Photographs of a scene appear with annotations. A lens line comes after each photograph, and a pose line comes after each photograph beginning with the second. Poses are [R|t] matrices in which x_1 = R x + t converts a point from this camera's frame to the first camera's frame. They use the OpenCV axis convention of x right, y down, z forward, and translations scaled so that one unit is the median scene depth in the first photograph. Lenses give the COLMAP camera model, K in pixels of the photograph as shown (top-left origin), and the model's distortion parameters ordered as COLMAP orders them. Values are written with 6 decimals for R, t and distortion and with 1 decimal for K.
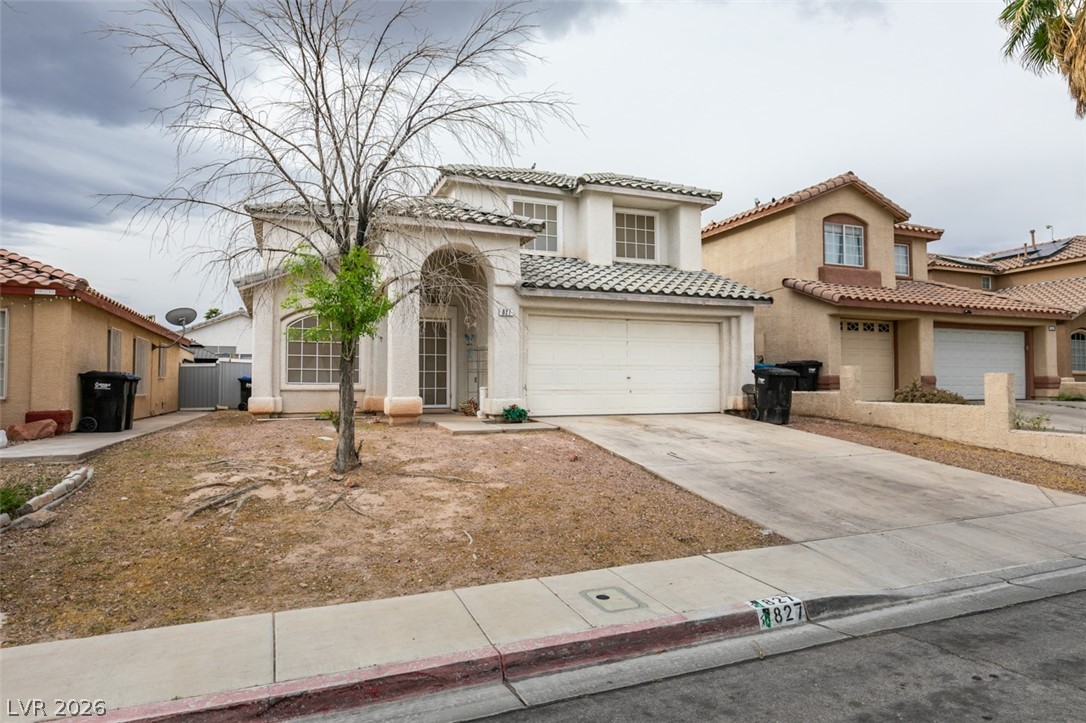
lens RADIAL K [[638.2, 0, 545.7], [0, 638.2, 363.7], [0, 0, 1]] dist [0.002425, -0.003076]
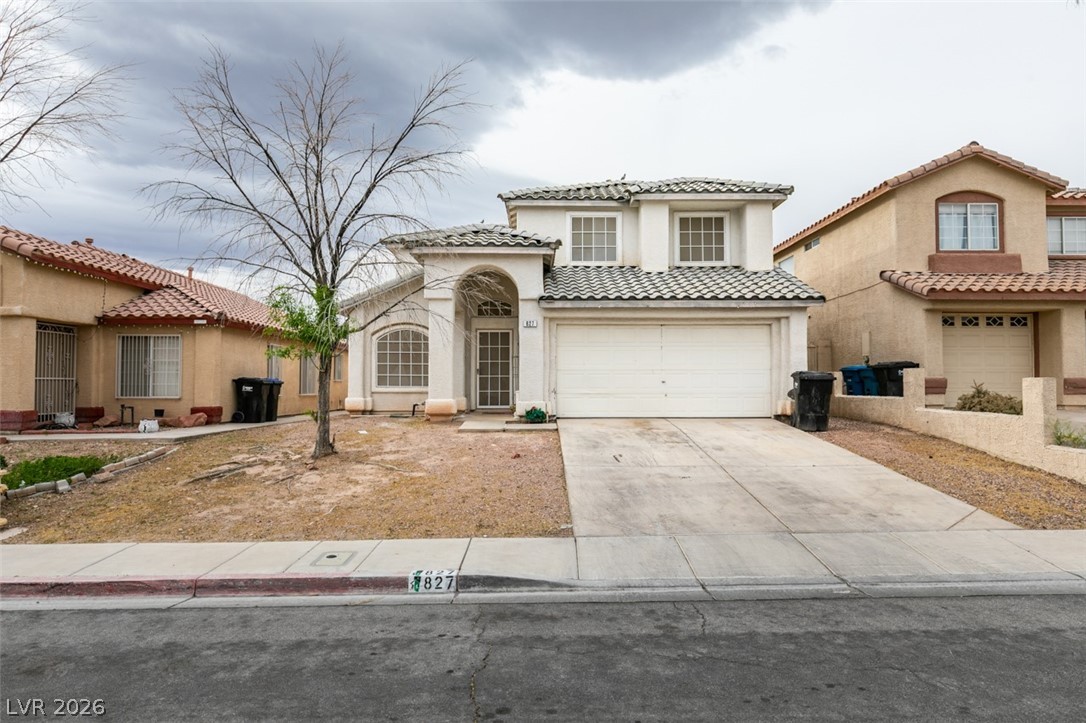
lens RADIAL K [[638.2, 0, 544.1], [0, 638.2, 363.5], [0, 0, 1]] dist [0.002425, -0.003076]
pose [[0.931326, -0.010621, -0.364031, 0.355794], [0.011177, 0.999937, -0.000580, -0.009888], [0.364015, -0.003528, 0.931387, -0.023924]]
